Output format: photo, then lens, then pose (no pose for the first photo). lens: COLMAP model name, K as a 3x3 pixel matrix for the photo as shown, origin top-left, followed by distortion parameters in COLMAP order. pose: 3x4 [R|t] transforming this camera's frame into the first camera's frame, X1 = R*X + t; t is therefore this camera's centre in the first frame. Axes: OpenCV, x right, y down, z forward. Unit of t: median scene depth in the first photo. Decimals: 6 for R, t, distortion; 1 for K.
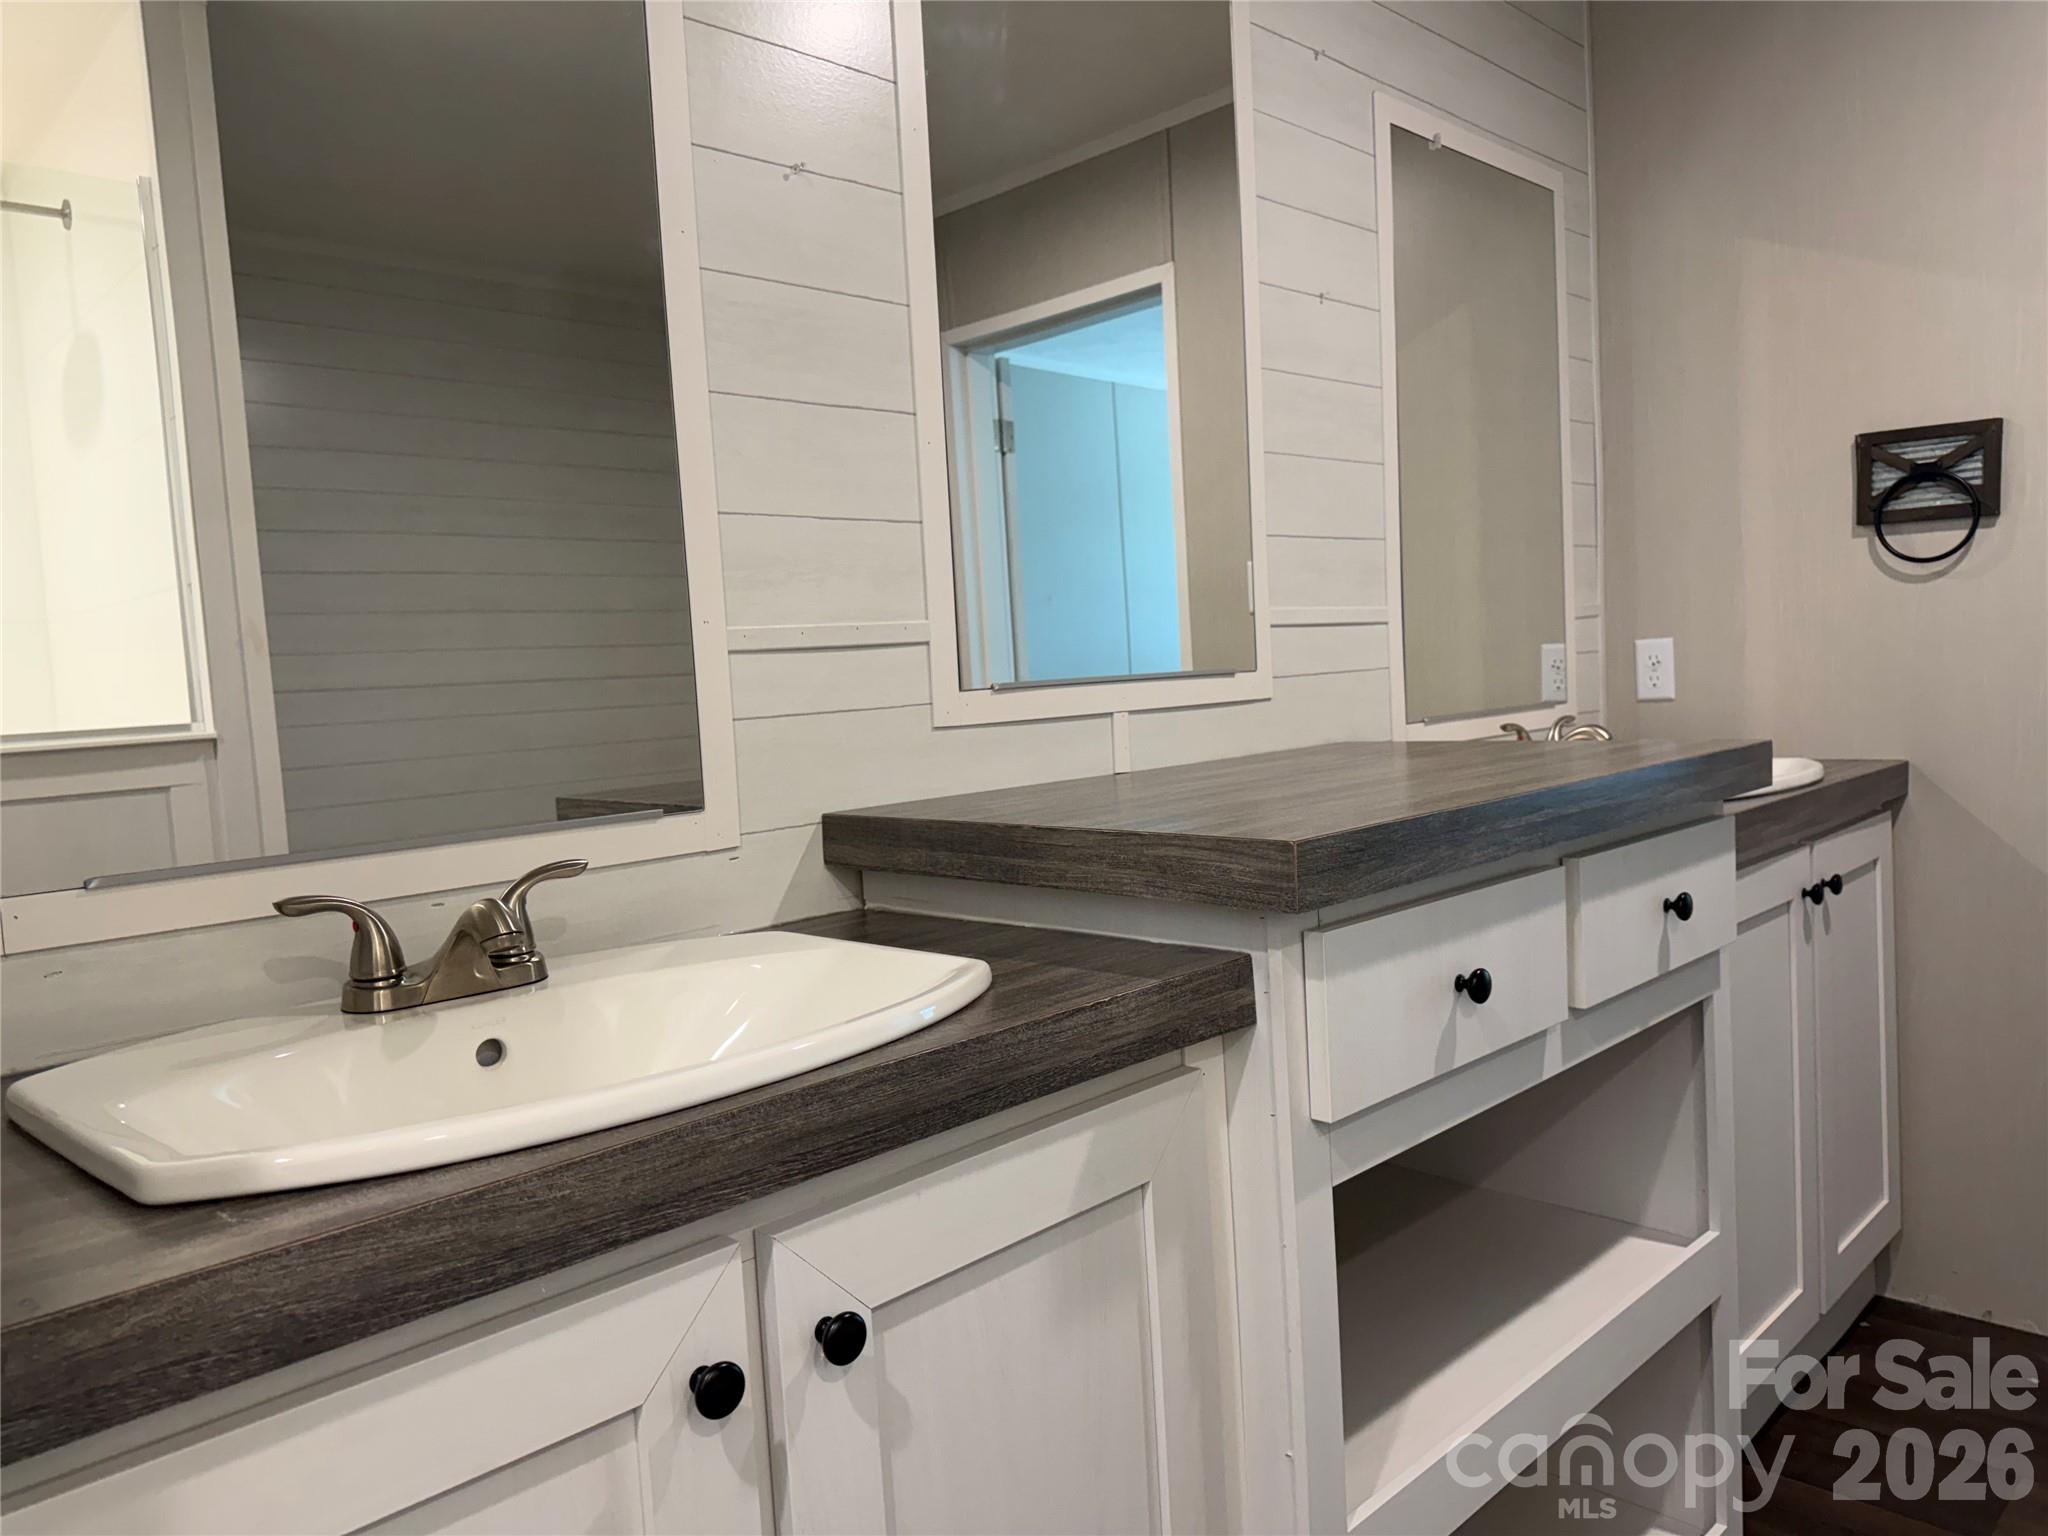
lens RADIAL K [[1442.0, 0, 1024.0], [0, 1442.0, 768.0], [0, 0, 1]] dist [0.130656, -0.210554]
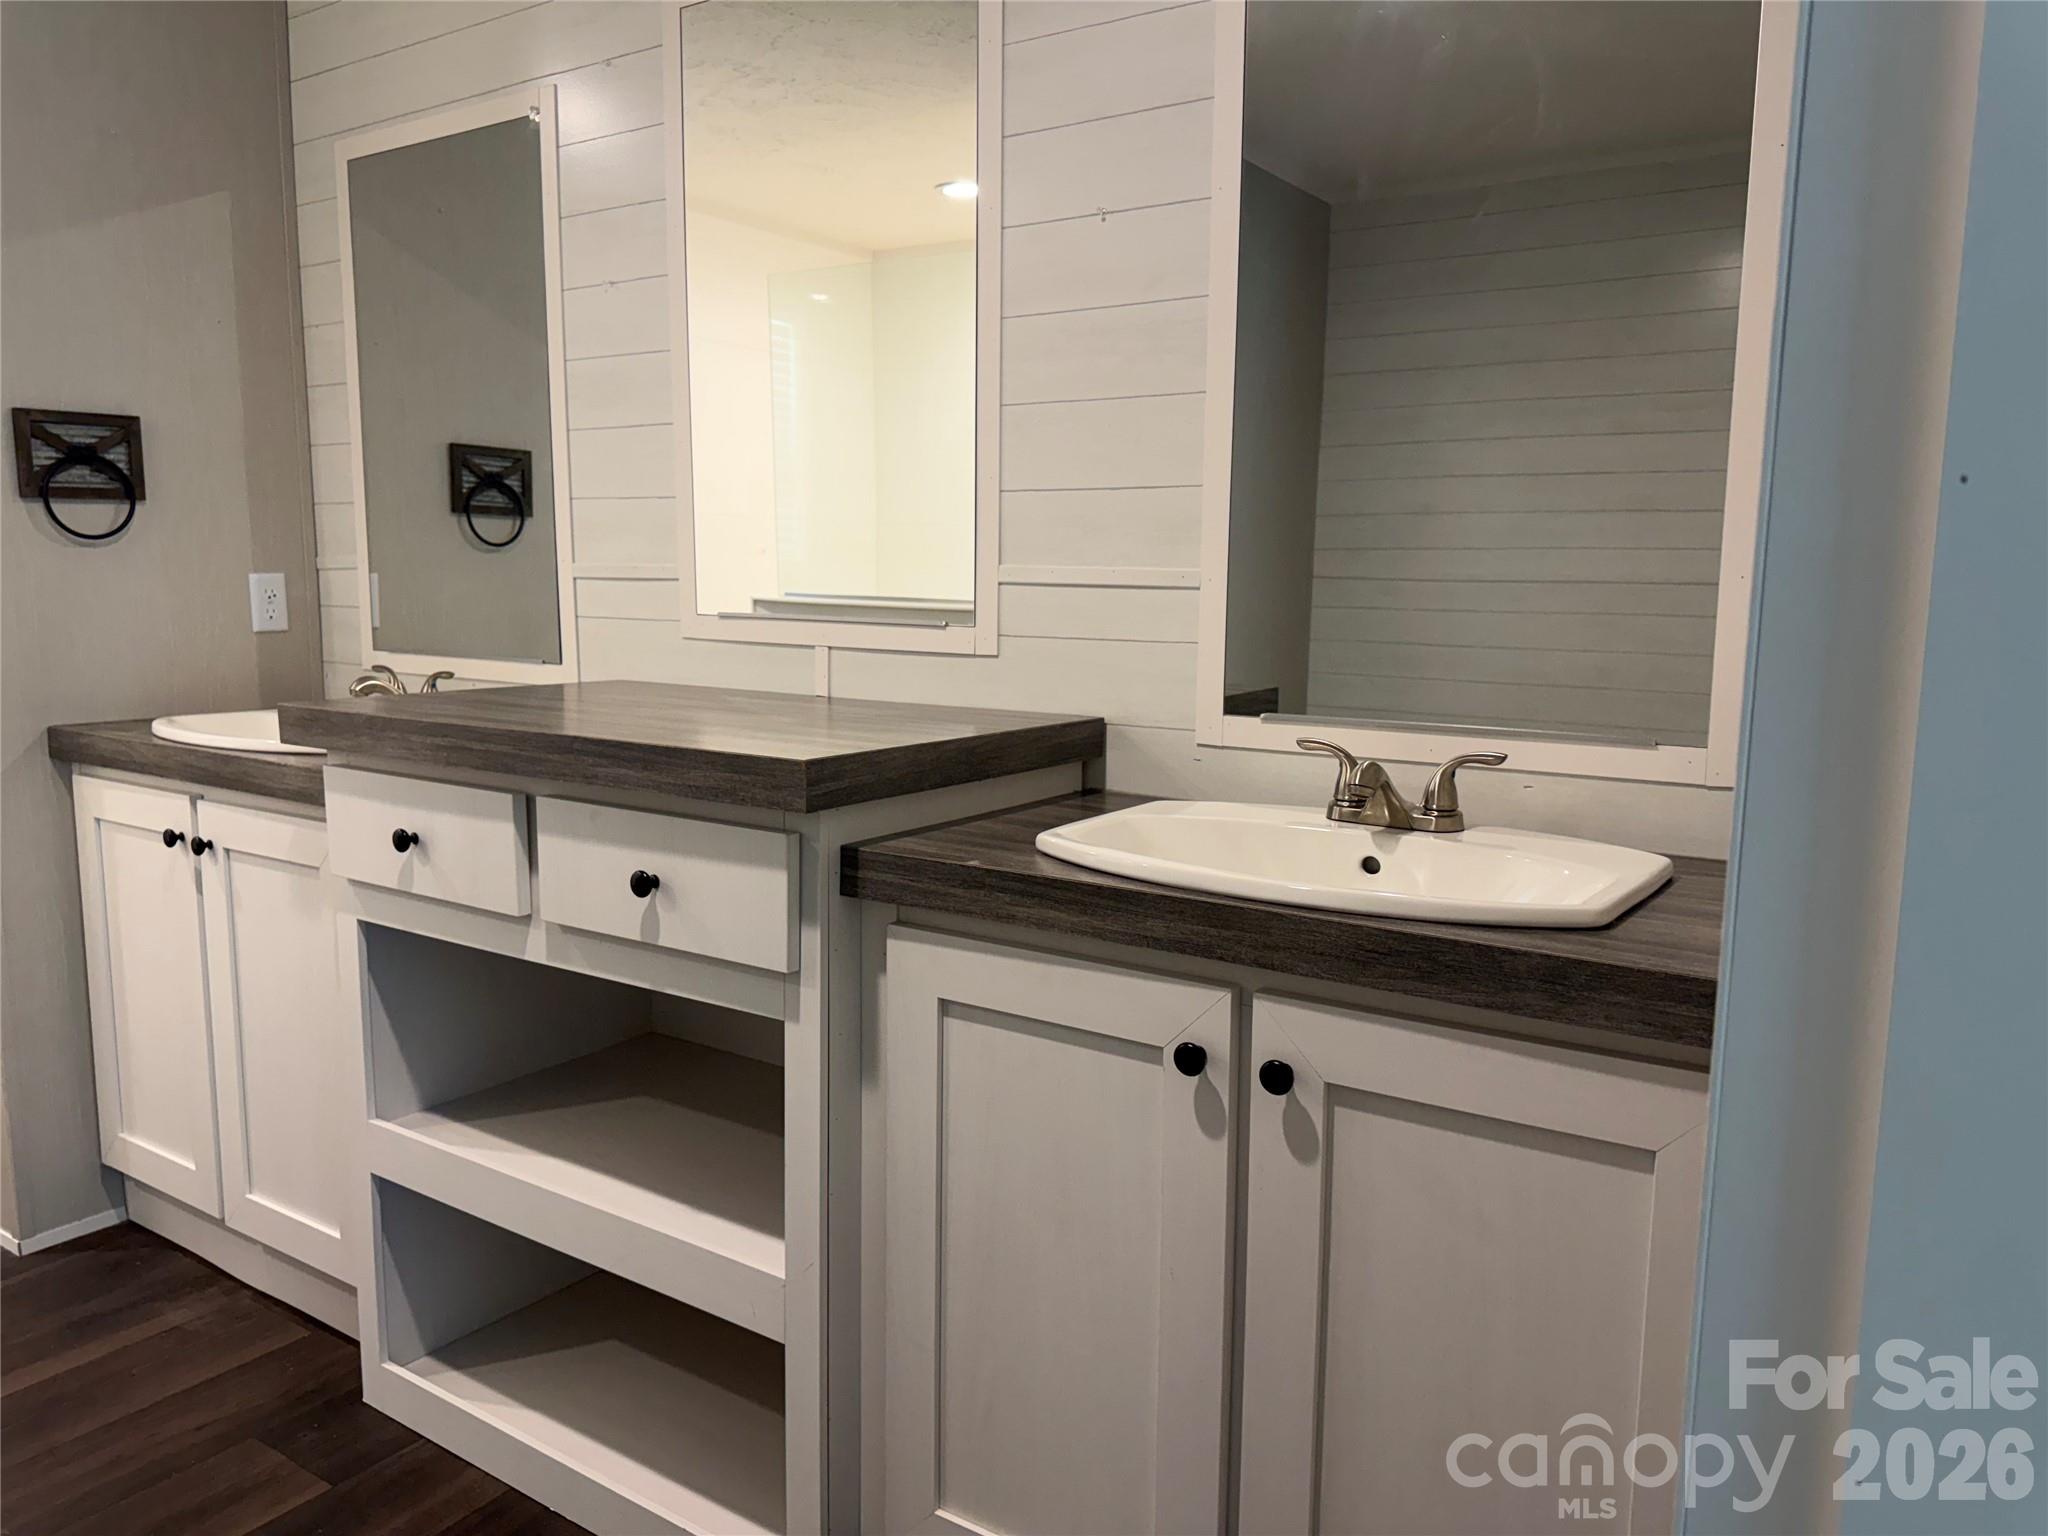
lens RADIAL K [[1442.0, 0, 1024.0], [0, 1442.0, 768.0], [0, 0, 1]] dist [0.130656, -0.210554]
pose [[0.193934, 0.190751, -0.962291, 1.643912], [-0.092487, 0.980100, 0.175642, -0.213670], [0.976645, 0.054937, 0.207717, 1.162980]]
